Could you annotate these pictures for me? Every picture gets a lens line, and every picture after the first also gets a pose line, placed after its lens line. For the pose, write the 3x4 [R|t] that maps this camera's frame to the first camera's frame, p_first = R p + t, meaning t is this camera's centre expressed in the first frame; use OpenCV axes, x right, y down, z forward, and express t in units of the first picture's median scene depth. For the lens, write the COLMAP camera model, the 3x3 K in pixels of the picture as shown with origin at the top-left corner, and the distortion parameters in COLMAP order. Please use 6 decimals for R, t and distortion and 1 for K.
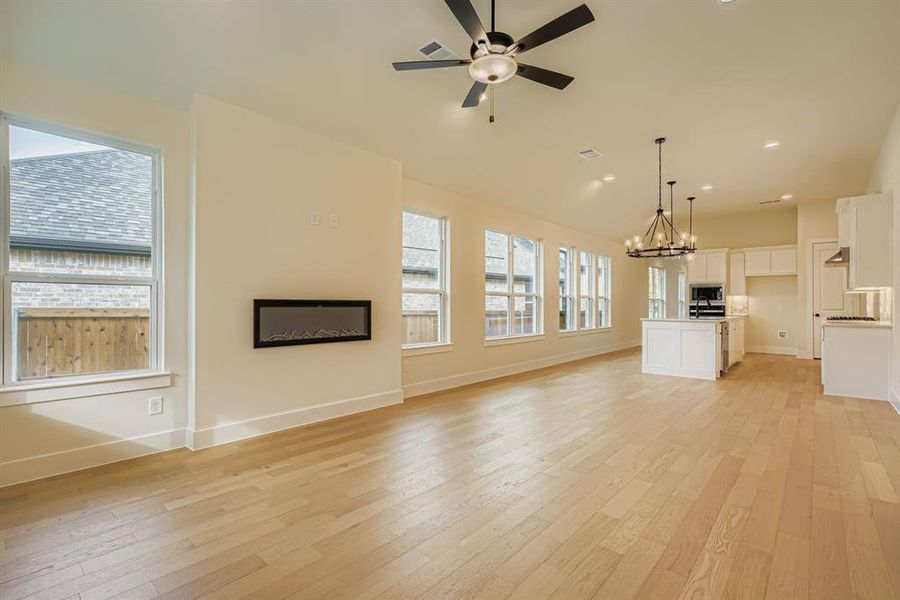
lens RADIAL K [[419.0, 0, 445.5], [0, 419.0, 308.9], [0, 0, 1]] dist [-0.002592, 0.000750]
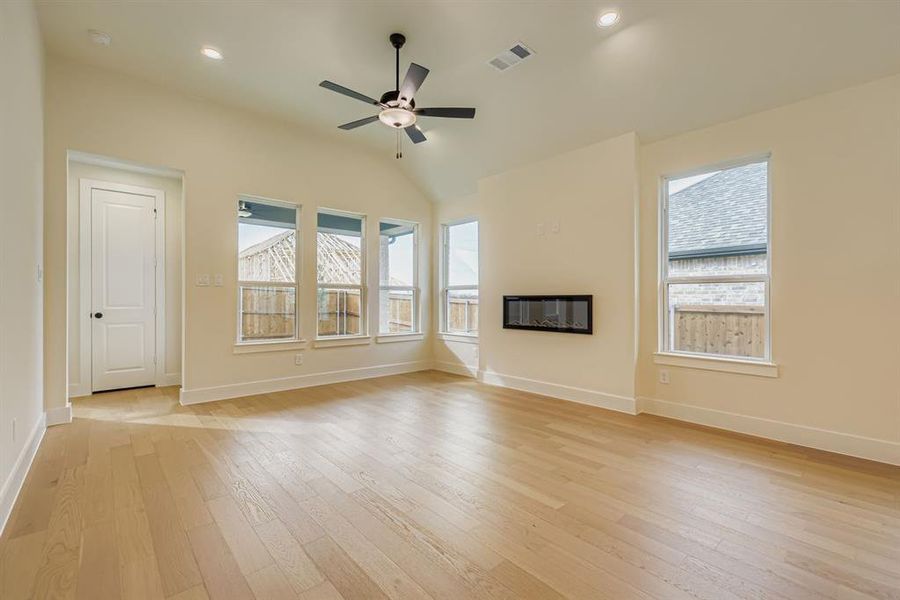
lens RADIAL K [[400.0, 0, 455.8], [0, 400.0, 300.0], [0, 0, 1]] dist [0.000544, 0.000624]
pose [[-0.121366, -0.004118, -0.992599, 0.564659], [-0.007470, 0.999967, -0.003236, -0.001407], [0.992580, 0.007022, -0.121392, 0.565817]]
